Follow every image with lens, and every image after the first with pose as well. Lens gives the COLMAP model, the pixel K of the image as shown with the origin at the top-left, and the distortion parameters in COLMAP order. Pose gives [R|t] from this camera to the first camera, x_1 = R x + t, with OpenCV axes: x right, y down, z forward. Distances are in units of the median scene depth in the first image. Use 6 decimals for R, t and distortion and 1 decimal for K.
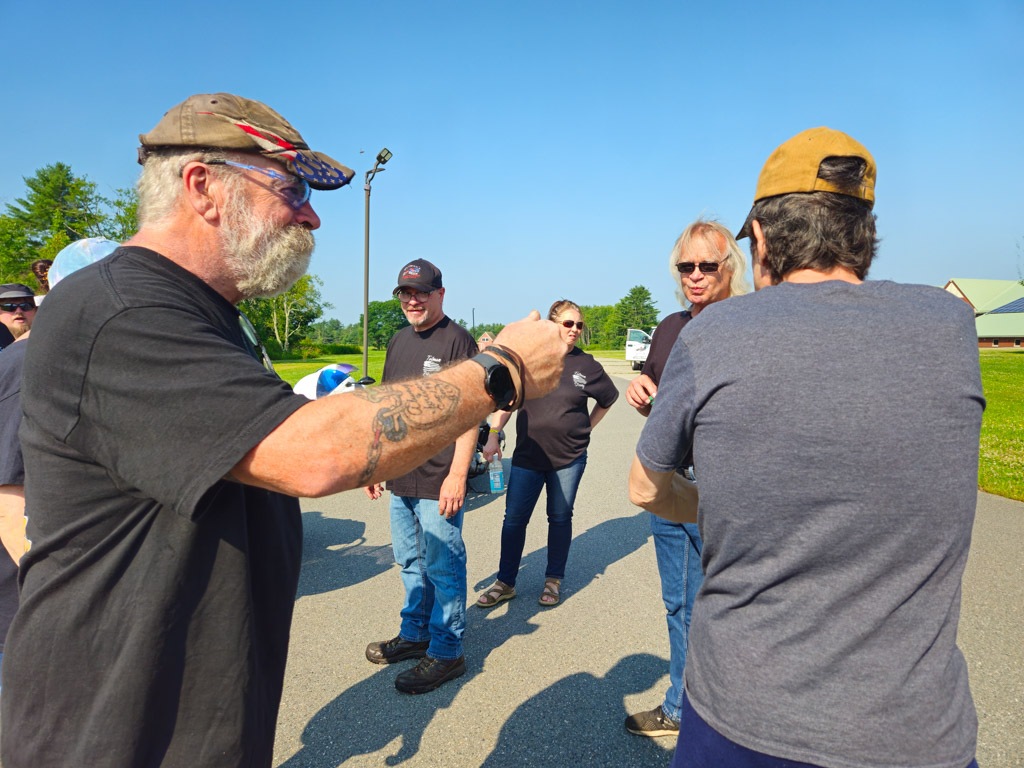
lens RADIAL K [[687.7, 0, 519.2], [0, 687.7, 385.1], [0, 0, 1]] dist [0.072163, -0.060500]
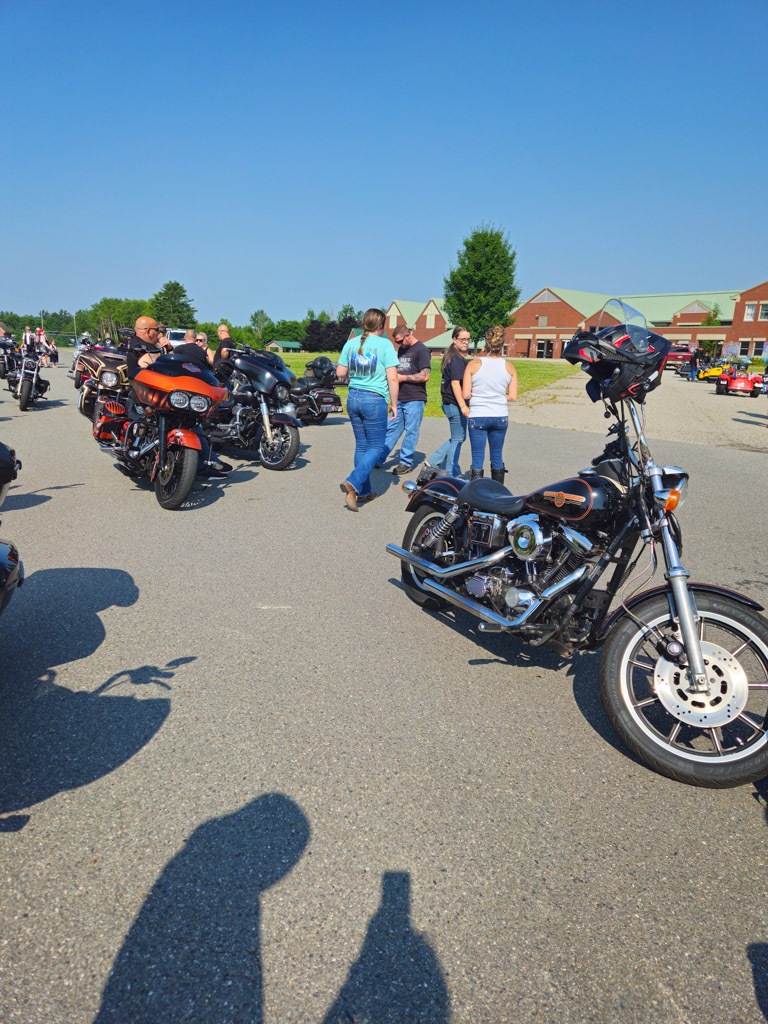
lens RADIAL K [[687.7, 0, 380.2], [0, 687.7, 509.8], [0, 0, 1]] dist [0.072163, -0.060500]
pose [[0.903999, -0.069114, 0.421911, 0.005120], [-0.004997, 0.985072, 0.172072, 0.004972], [-0.427505, -0.157661, 0.890158, -0.096892]]
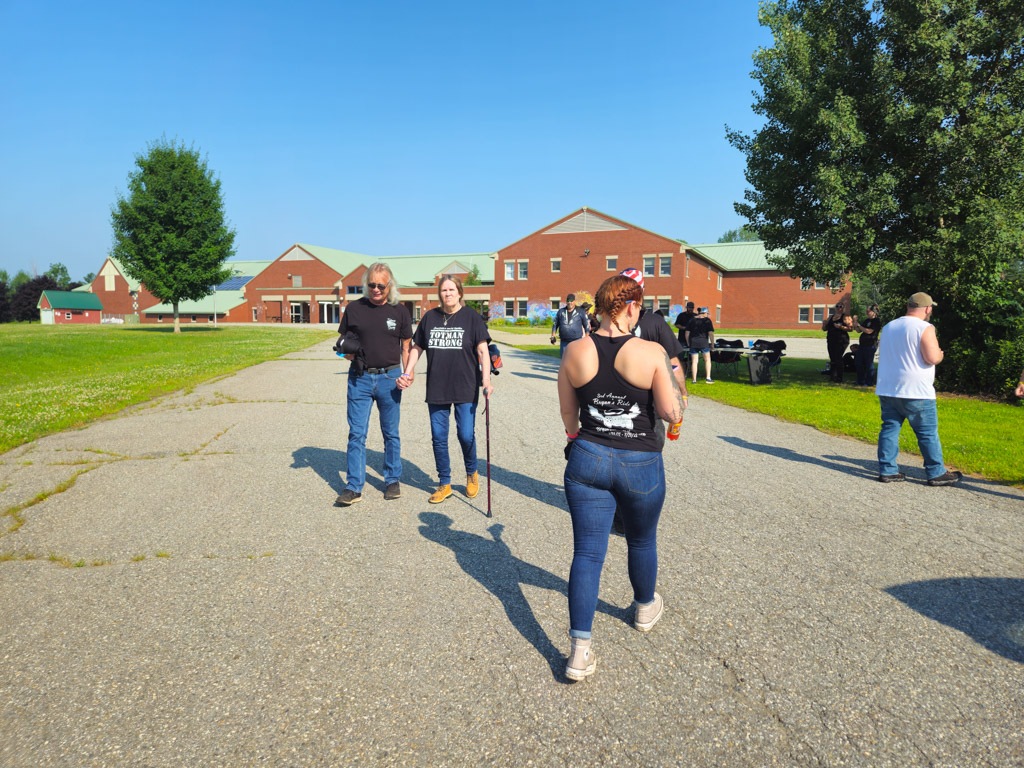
lens RADIAL K [[687.7, 0, 506.2], [0, 687.7, 388.3], [0, 0, 1]] dist [0.072163, -0.060500]
pose [[0.600000, -0.078399, 0.796149, 0.118470], [0.045692, 0.996920, 0.063735, -0.002103], [-0.798694, -0.001864, 0.601735, 0.009012]]
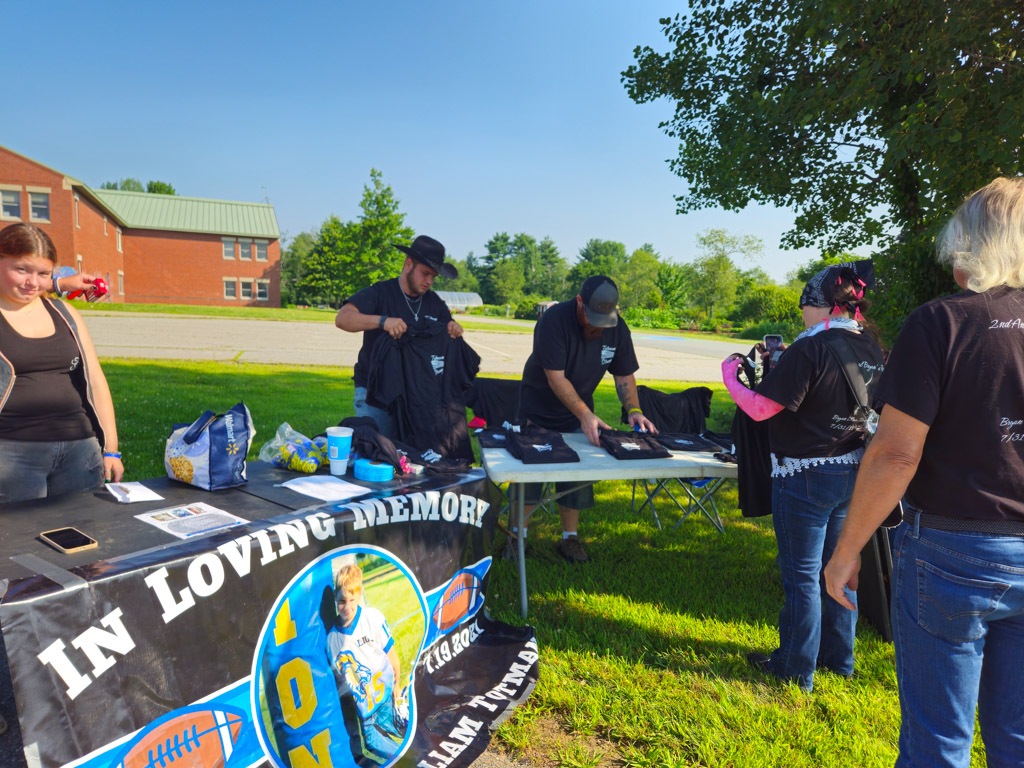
lens RADIAL K [[687.7, 0, 501.8], [0, 687.7, 397.3], [0, 0, 1]] dist [0.072163, -0.060500]
pose [[-0.177793, -0.138036, 0.974339, 0.228063], [0.024309, 0.989195, 0.144576, -0.006416], [-0.983768, 0.049389, -0.172517, 0.071410]]
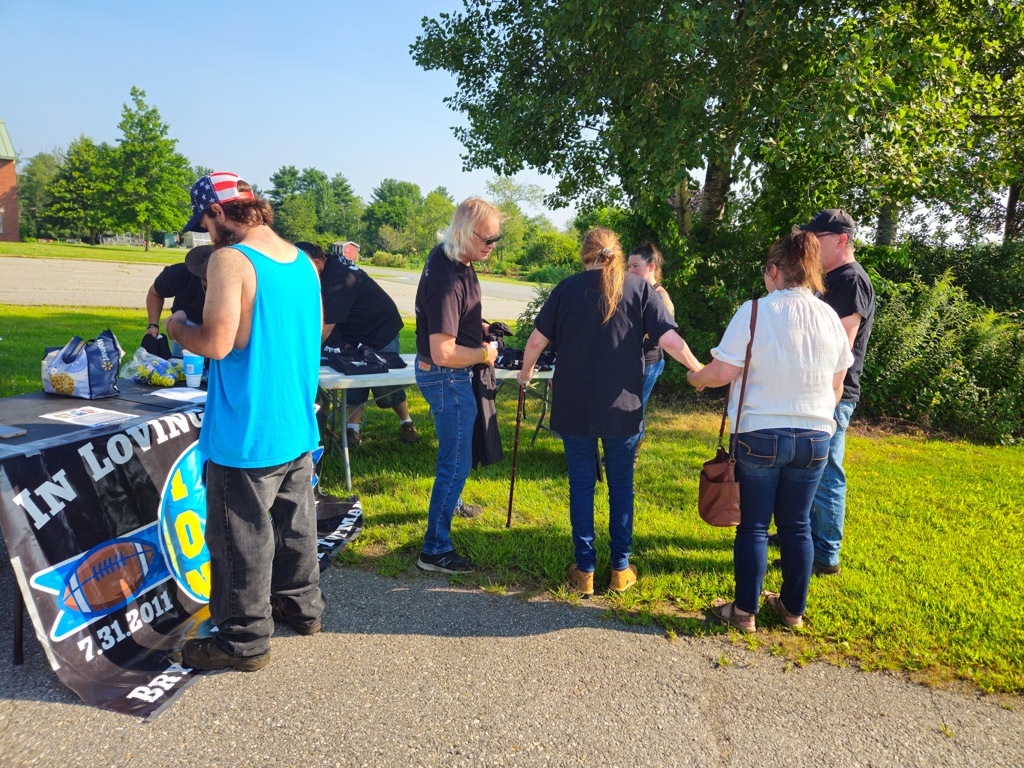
lens RADIAL K [[687.7, 0, 513.9], [0, 687.7, 366.5], [0, 0, 1]] dist [0.072163, -0.060500]
pose [[-0.465633, -0.164980, 0.869464, 0.218706], [0.001436, 0.982327, 0.187165, -0.006999], [-0.884977, 0.088399, -0.457167, 0.074710]]
